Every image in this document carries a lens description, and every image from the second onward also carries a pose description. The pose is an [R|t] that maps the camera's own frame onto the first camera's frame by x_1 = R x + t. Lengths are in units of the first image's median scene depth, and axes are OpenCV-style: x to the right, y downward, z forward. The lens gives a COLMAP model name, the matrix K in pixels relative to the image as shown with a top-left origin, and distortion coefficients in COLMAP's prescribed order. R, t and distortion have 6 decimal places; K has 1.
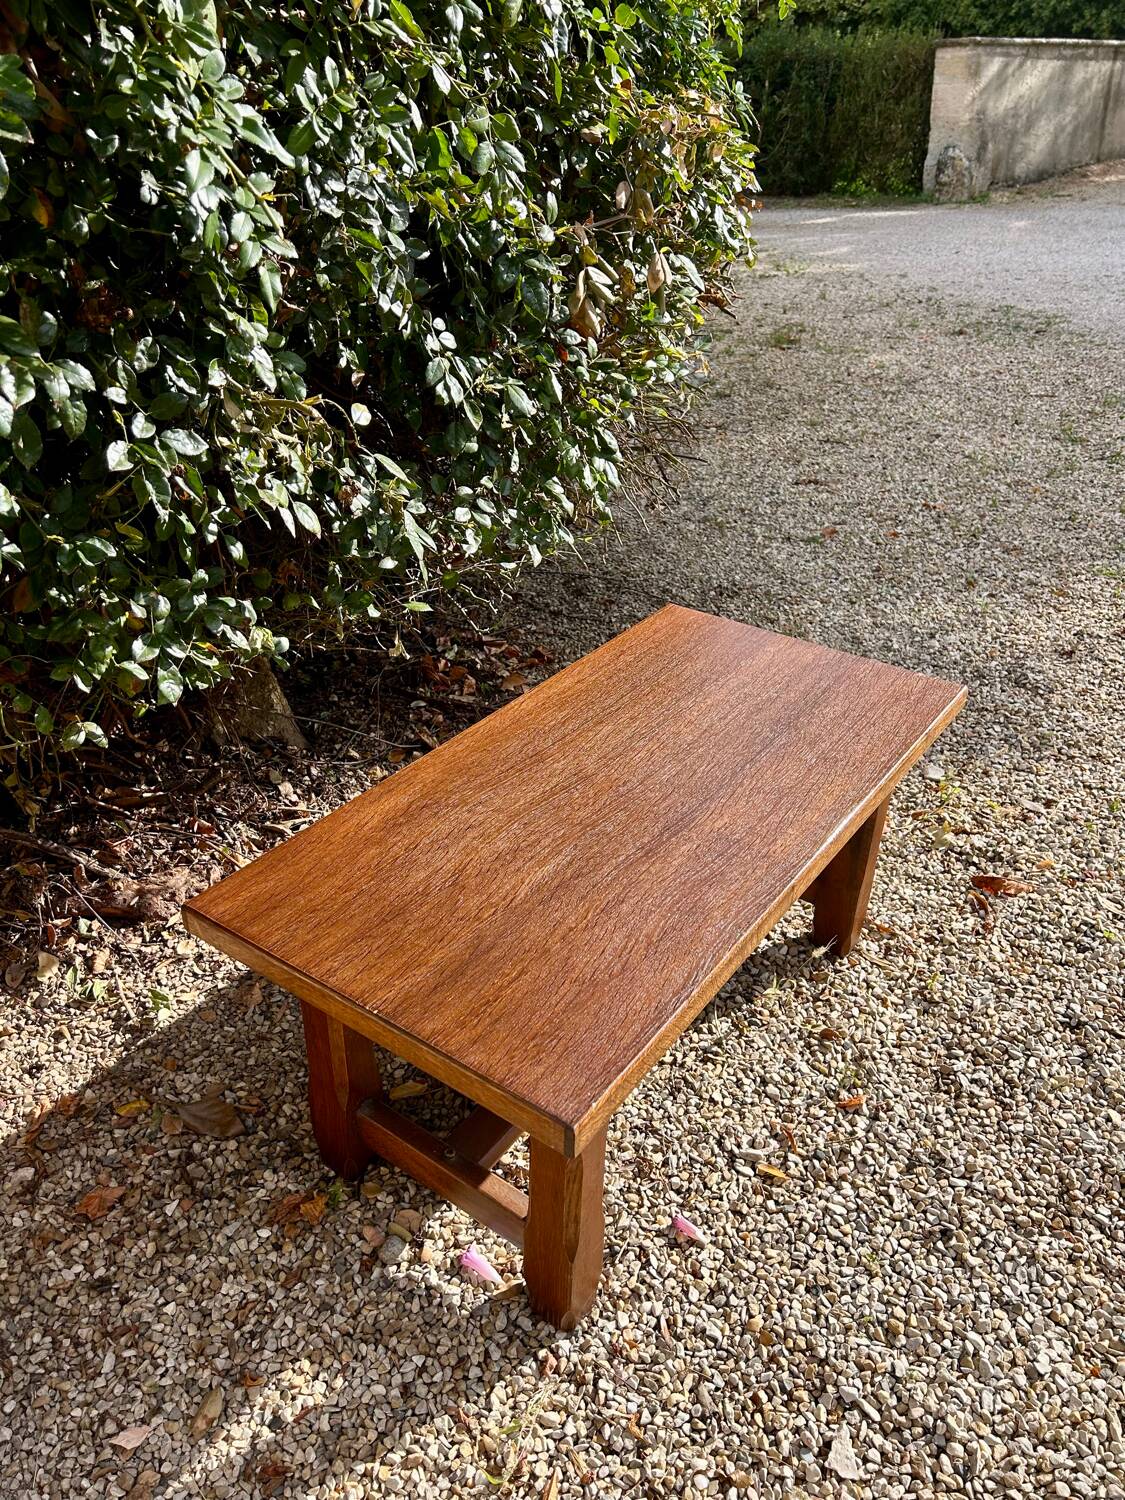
lens RADIAL K [[1118.0, 0, 563.0], [0, 1118.0, 754.3], [0, 0, 1]] dist [0.033751, -0.047576]
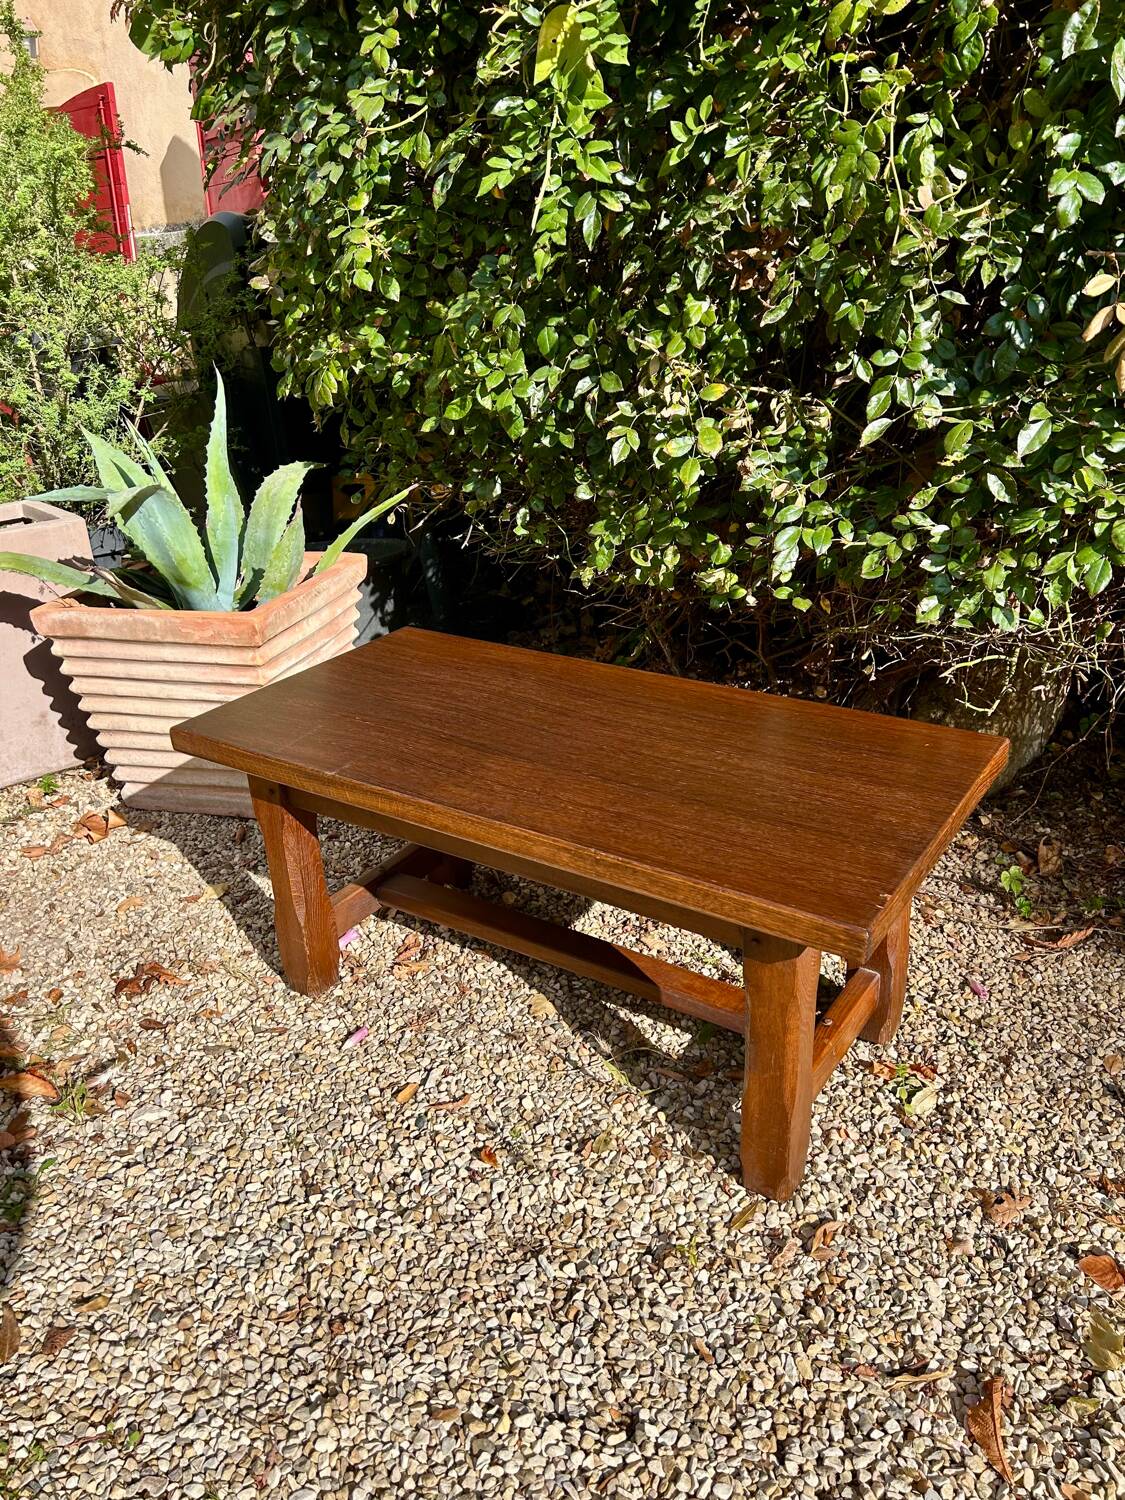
lens RADIAL K [[1118.0, 0, 563.0], [0, 1118.0, 754.3], [0, 0, 1]] dist [0.033751, -0.047576]
pose [[0.027409, 0.403761, -0.914454, 1.060879], [-0.475131, 0.810118, 0.343452, -0.330433], [0.879488, 0.425072, 0.214044, 0.786786]]
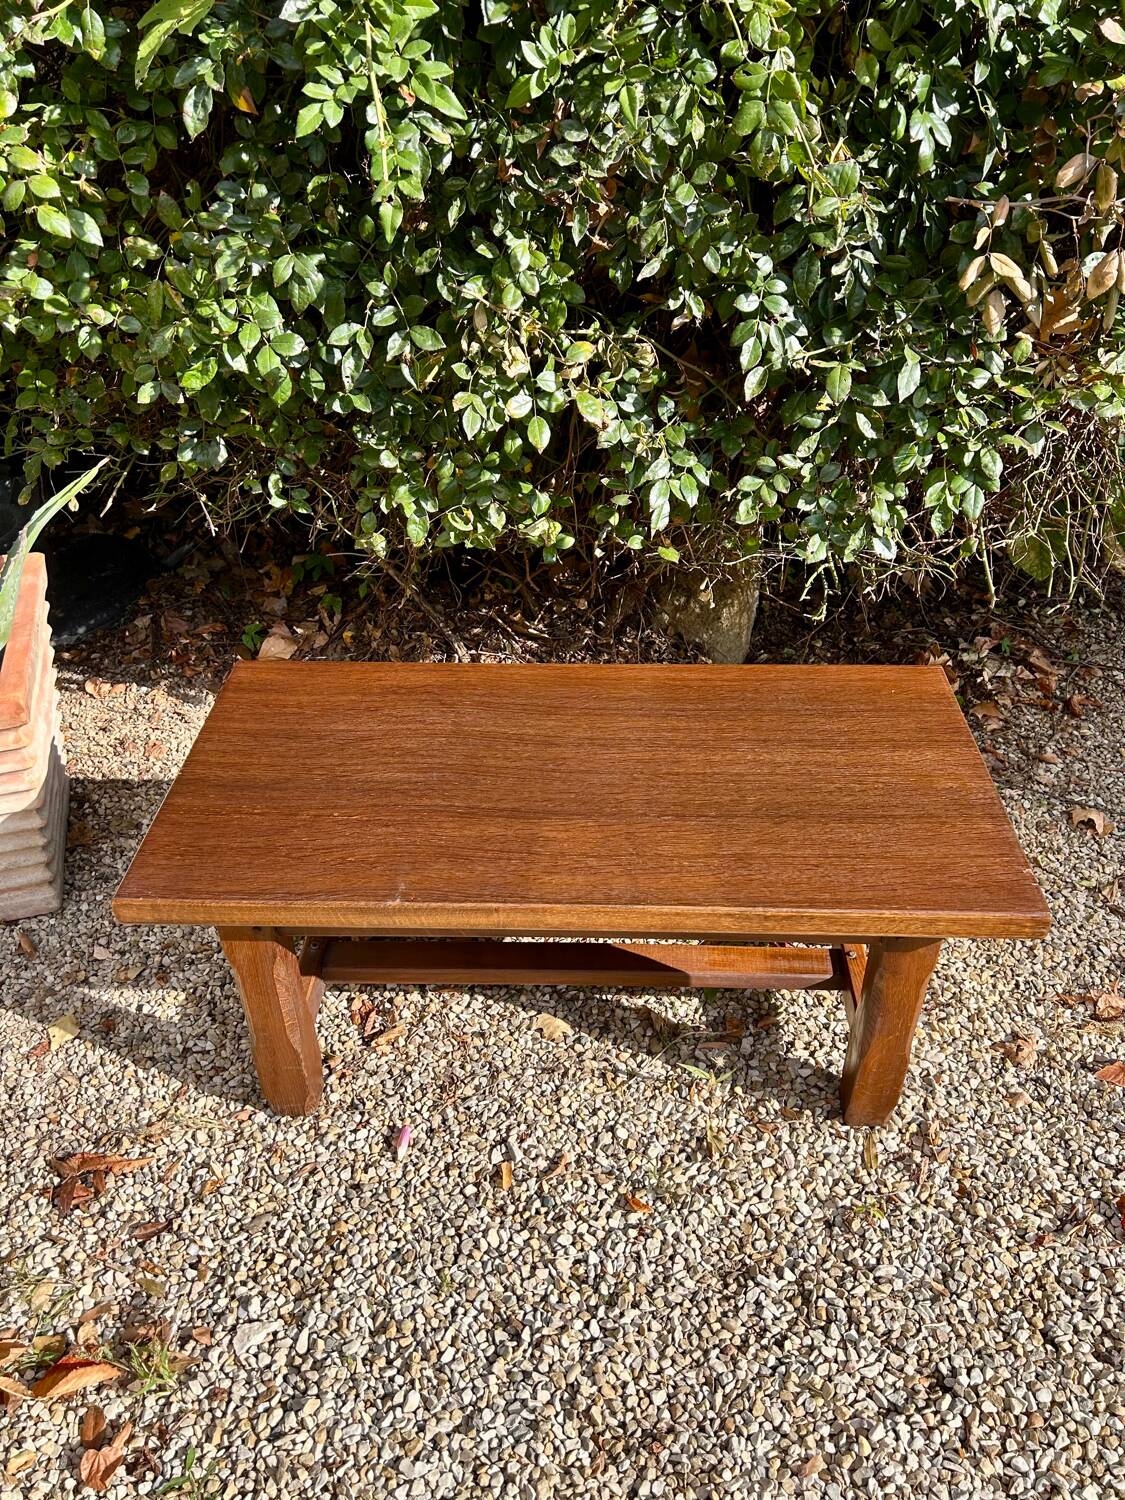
lens RADIAL K [[1117.0, 0, 563.6], [0, 1117.0, 763.6], [0, 0, 1]] dist [0.025155, -0.030451]
pose [[0.550576, 0.475901, -0.685846, 0.748397], [-0.409629, 0.869889, 0.274768, -0.252664], [0.727372, 0.129661, 0.673883, 0.322641]]
